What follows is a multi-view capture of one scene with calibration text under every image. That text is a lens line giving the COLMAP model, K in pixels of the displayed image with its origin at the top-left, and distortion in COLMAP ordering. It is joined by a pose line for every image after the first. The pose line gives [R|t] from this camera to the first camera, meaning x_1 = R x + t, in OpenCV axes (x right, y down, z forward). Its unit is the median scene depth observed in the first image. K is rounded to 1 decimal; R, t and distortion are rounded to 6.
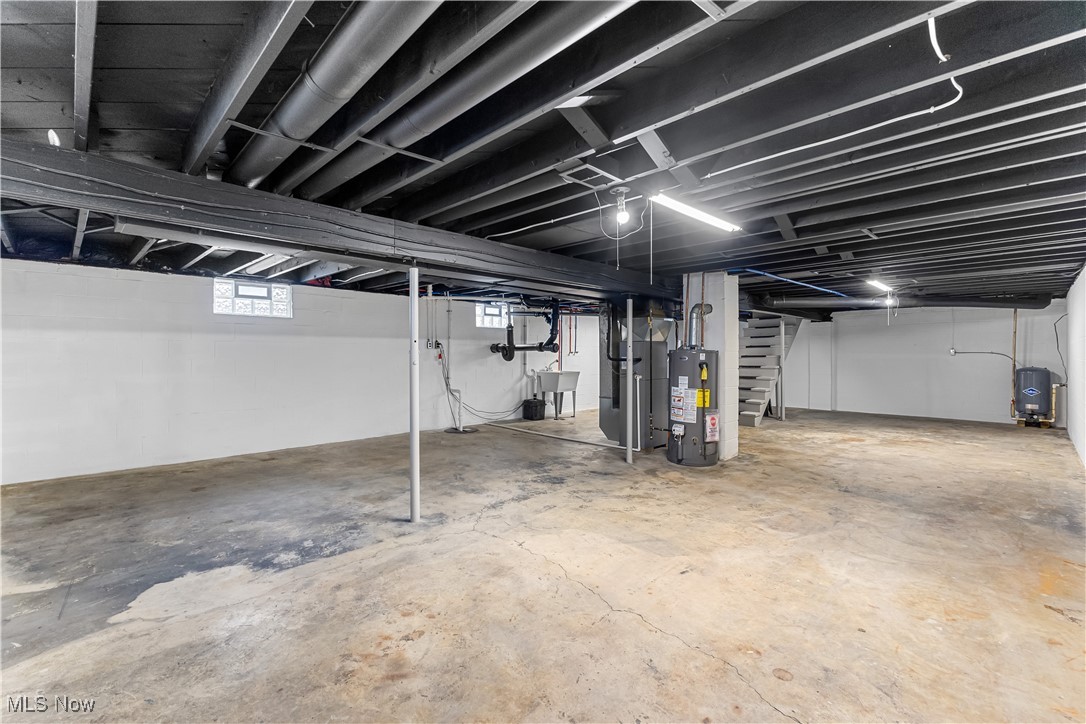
lens RADIAL K [[466.6, 0, 548.2], [0, 466.6, 355.9], [0, 0, 1]] dist [0.003451, -0.000838]
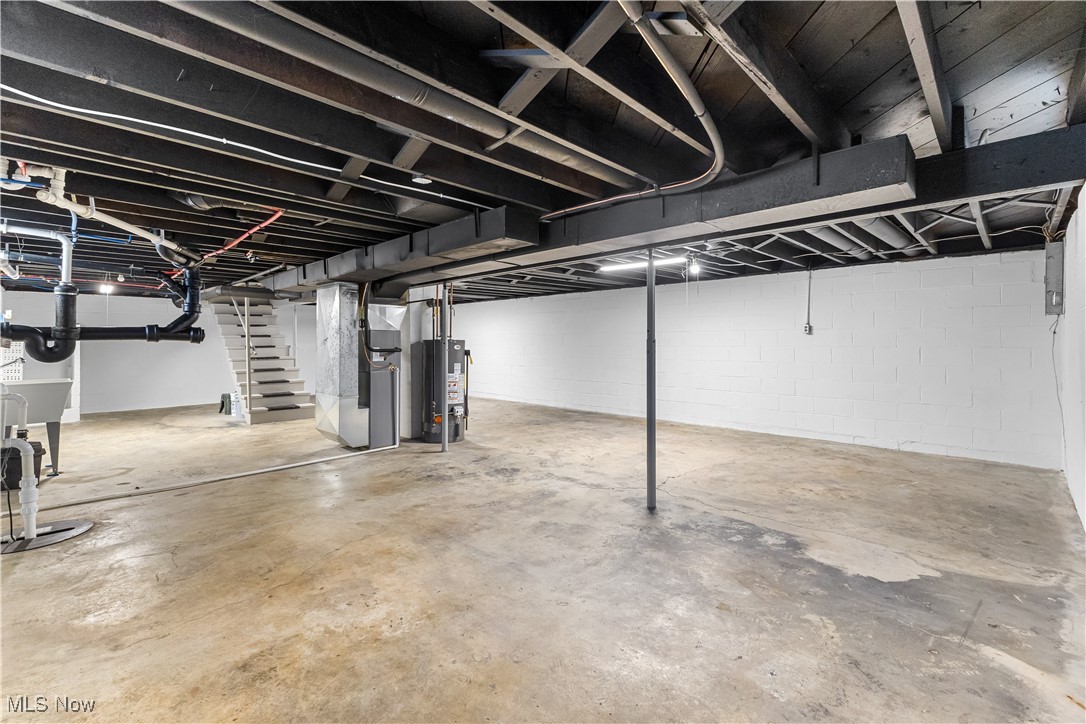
lens RADIAL K [[466.6, 0, 547.9], [0, 466.6, 355.3], [0, 0, 1]] dist [0.003451, -0.000838]
pose [[0.000380, -0.028147, 0.999604, -1.536958], [0.012361, 0.999528, 0.028140, -0.006580], [-0.999924, 0.012345, 0.000728, 1.452266]]
